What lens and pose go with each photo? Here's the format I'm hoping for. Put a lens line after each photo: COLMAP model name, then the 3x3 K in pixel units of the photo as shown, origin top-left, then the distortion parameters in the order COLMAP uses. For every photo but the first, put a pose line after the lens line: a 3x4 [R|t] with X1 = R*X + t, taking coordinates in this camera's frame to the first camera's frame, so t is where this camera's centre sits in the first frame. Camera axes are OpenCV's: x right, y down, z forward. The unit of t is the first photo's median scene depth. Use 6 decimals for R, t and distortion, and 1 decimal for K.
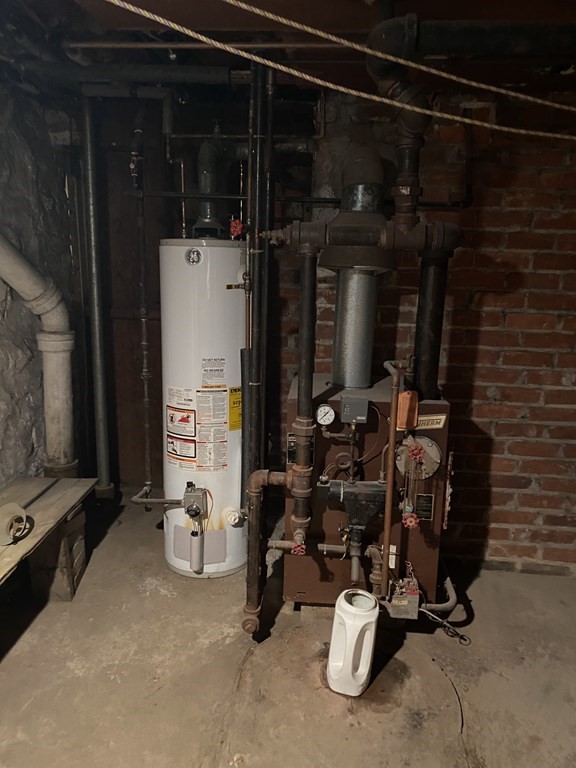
lens RADIAL K [[588.1, 0, 288.0], [0, 588.1, 384.0], [0, 0, 1]] dist [0.010179, 0.003452]
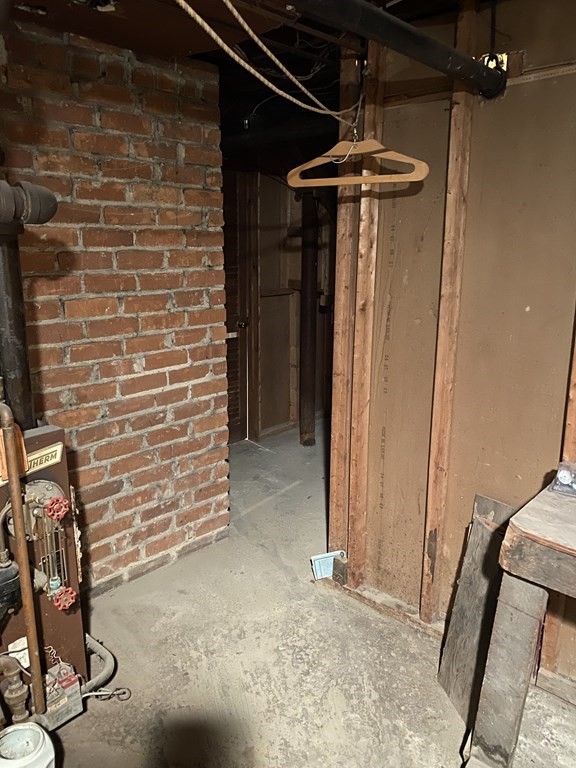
lens RADIAL K [[588.1, 0, 288.0], [0, 588.1, 384.0], [0, 0, 1]] dist [0.010179, 0.003452]
pose [[0.603017, -0.212740, 0.768838, -0.100038], [0.182237, 0.975036, 0.126862, -0.052846], [-0.776634, 0.063611, 0.626733, 0.236666]]
